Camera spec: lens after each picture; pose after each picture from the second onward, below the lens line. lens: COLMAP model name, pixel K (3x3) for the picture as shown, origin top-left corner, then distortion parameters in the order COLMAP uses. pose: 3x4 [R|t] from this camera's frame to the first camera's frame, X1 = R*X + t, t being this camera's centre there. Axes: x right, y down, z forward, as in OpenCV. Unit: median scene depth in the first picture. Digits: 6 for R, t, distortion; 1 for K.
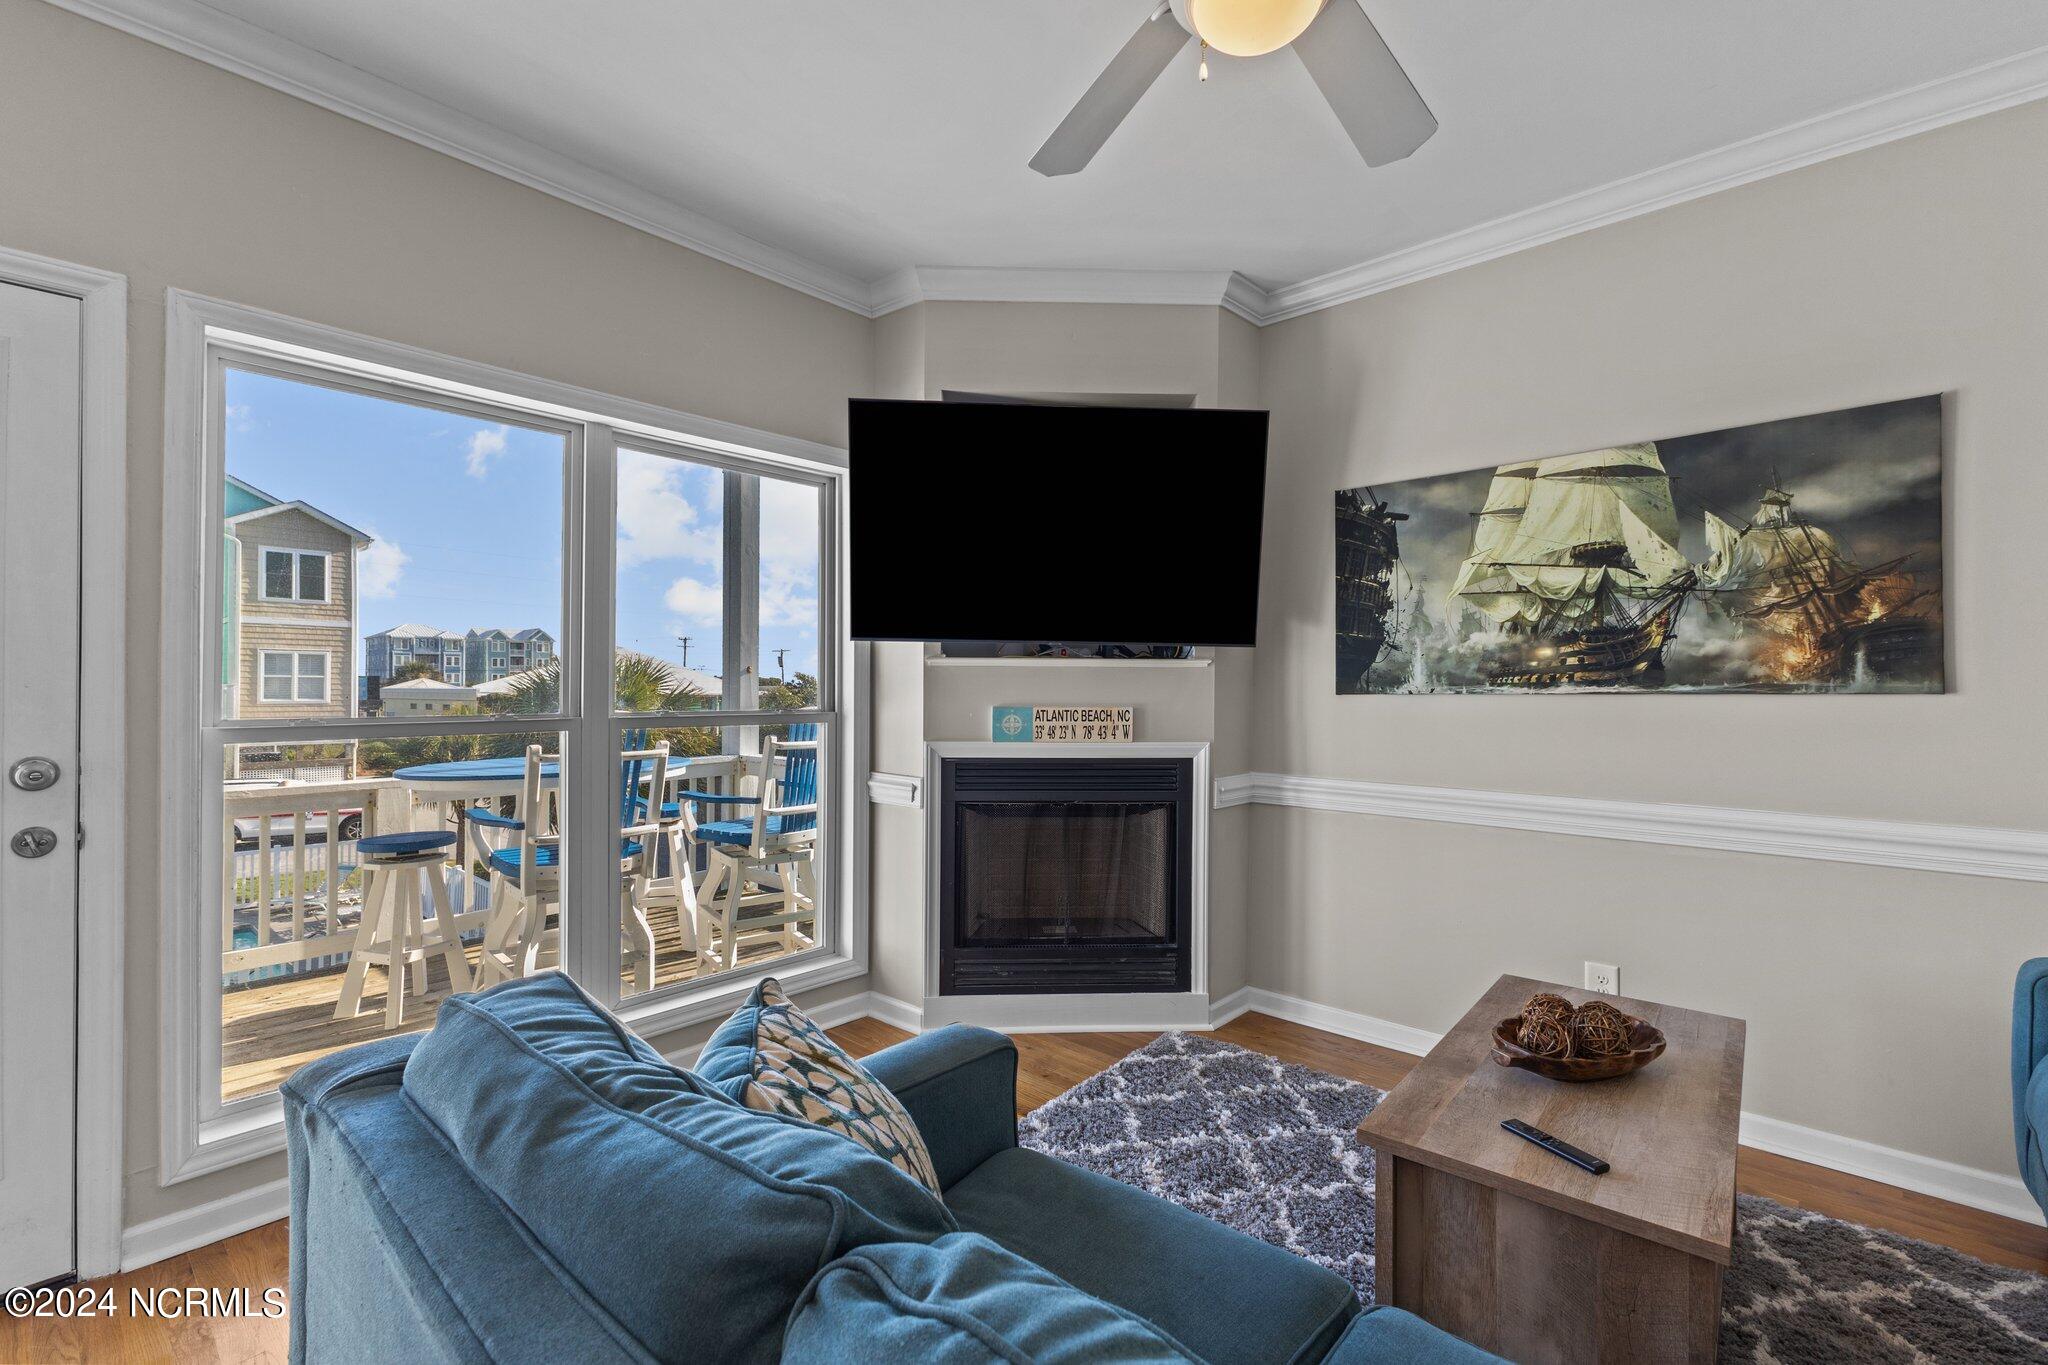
lens RADIAL K [[892.2, 0, 1027.3], [0, 892.2, 683.3], [0, 0, 1]] dist [0.008954, -0.002082]
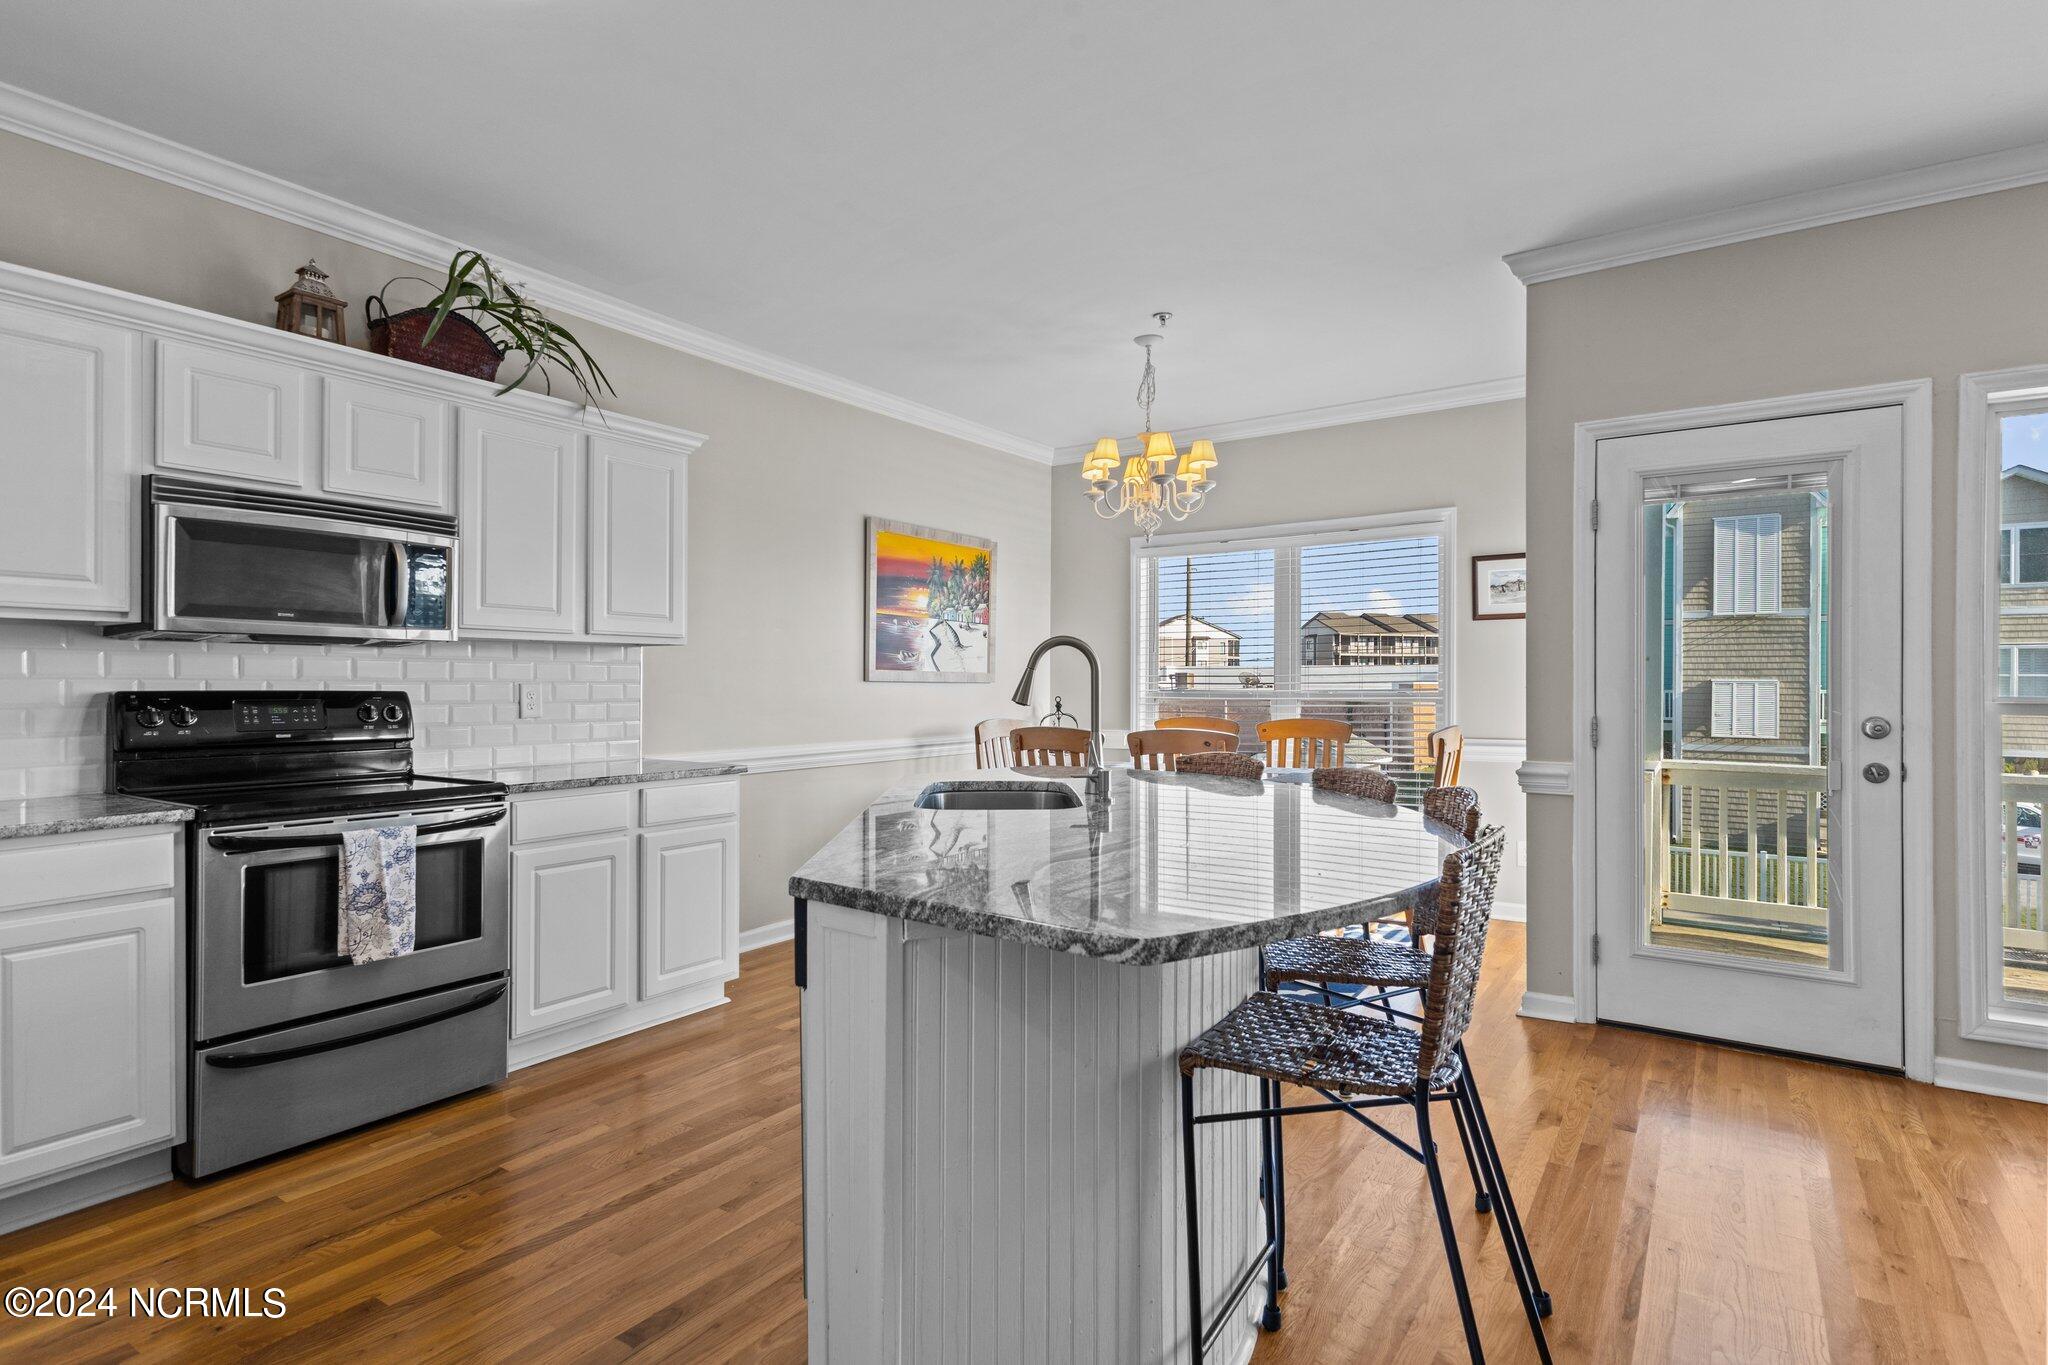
lens RADIAL K [[1028.9, 0, 1017.2], [0, 1028.9, 681.0], [0, 0, 1]] dist [0.006352, -0.000591]
pose [[0.127546, -0.006110, -0.991814, 0.276231], [0.000432, 0.999981, -0.006105, 0.019986], [0.991833, 0.000350, 0.127547, -0.414311]]
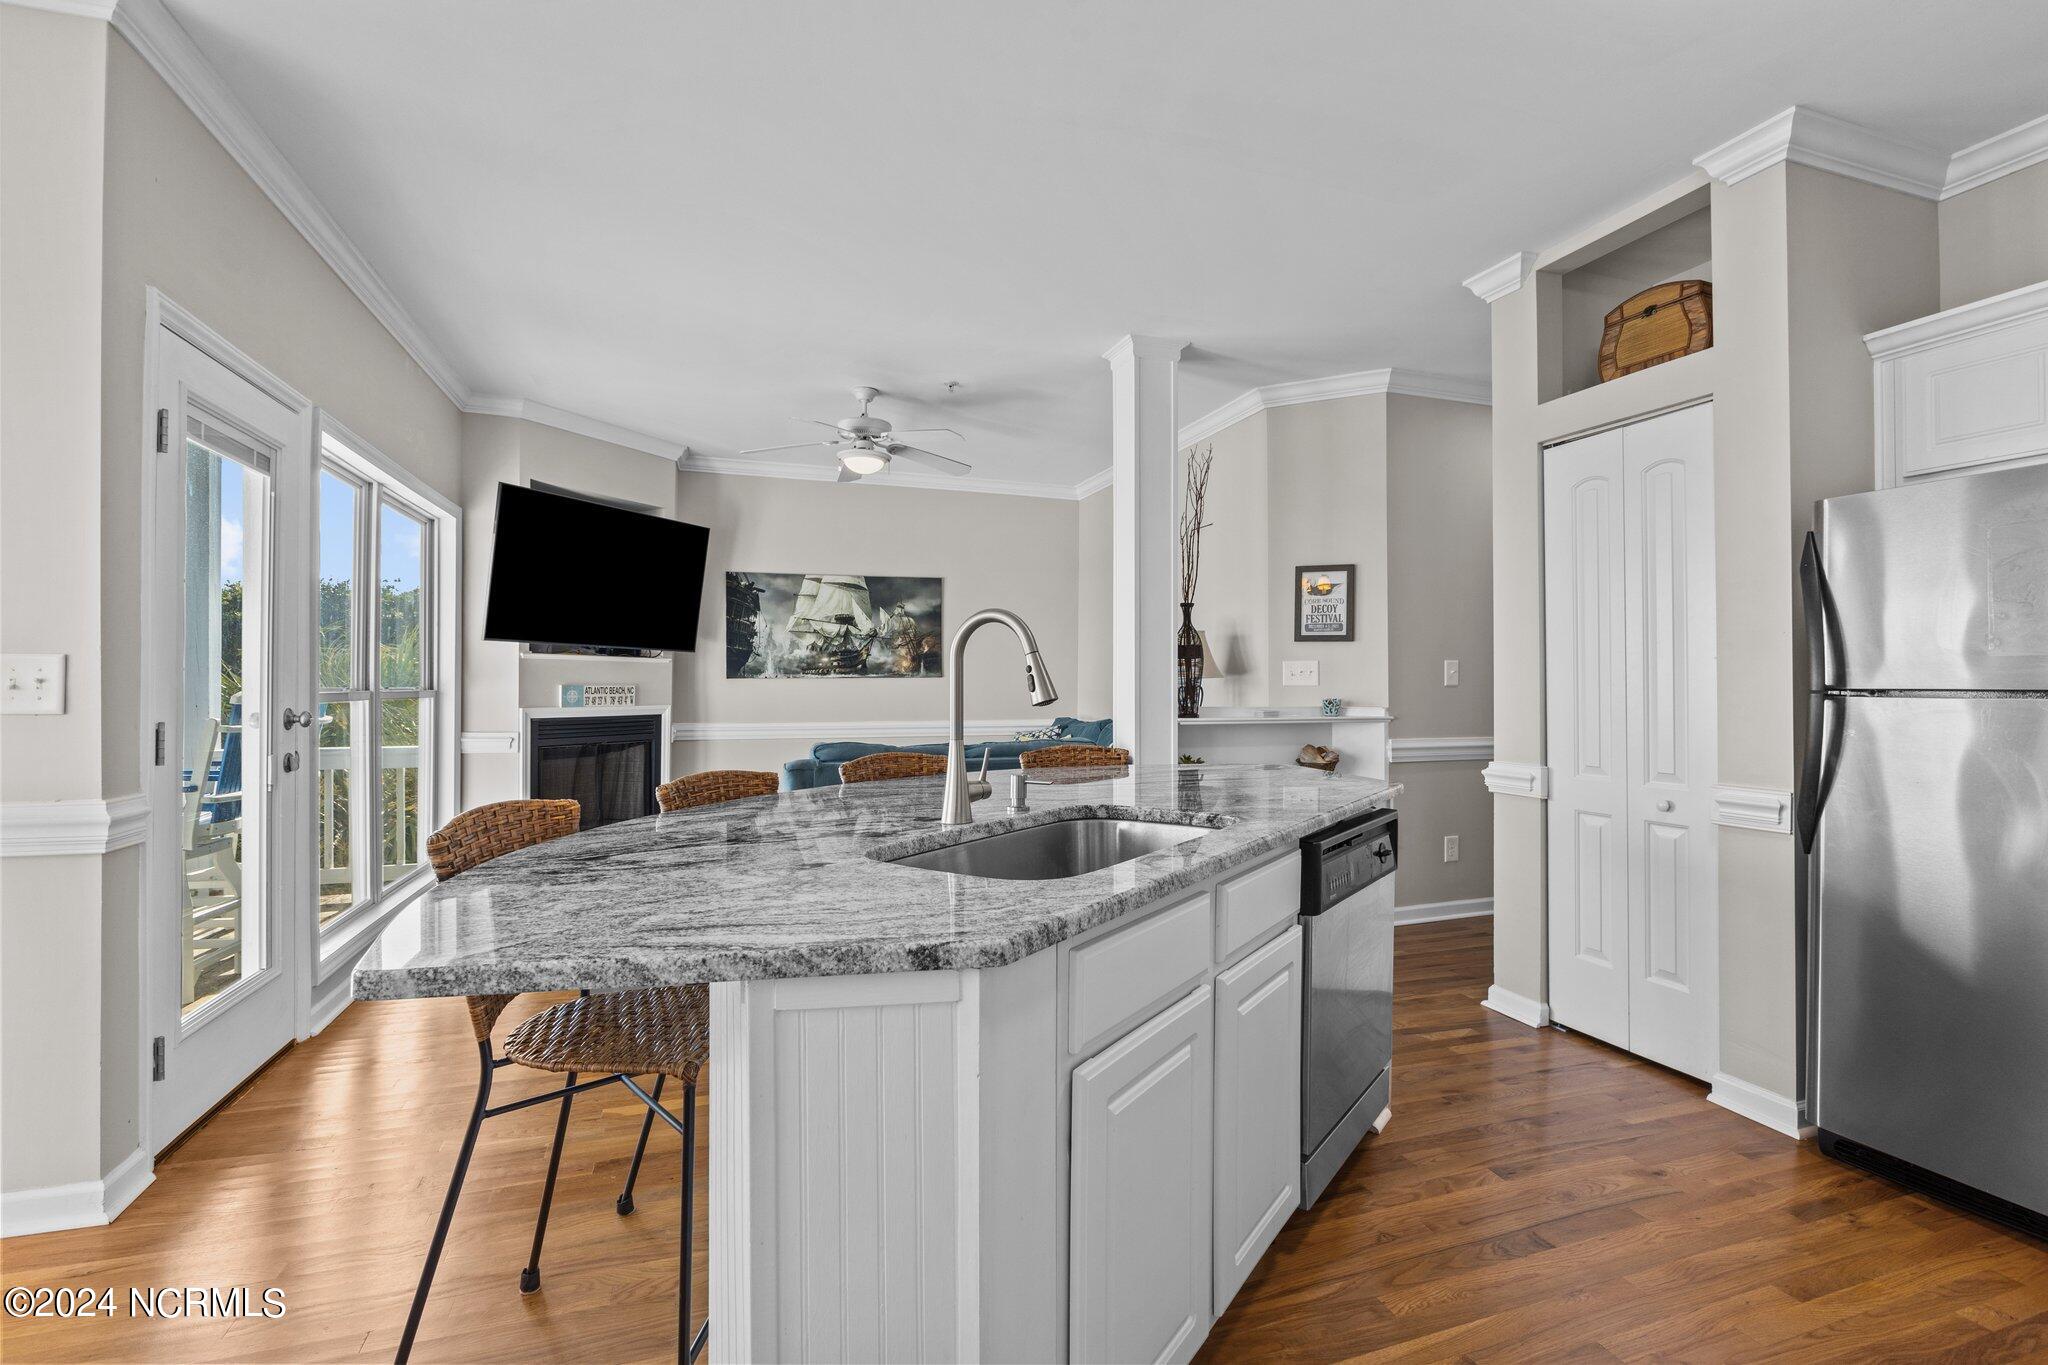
lens RADIAL K [[922.8, 0, 1036.6], [0, 922.8, 683.0], [0, 0, 1]] dist [-0.005789, -0.001760]
pose [[0.471093, 0.000660, 0.882083, -1.199178], [-0.002534, 0.999997, 0.000605, 0.021615], [-0.882080, -0.002520, 0.471093, -0.569237]]
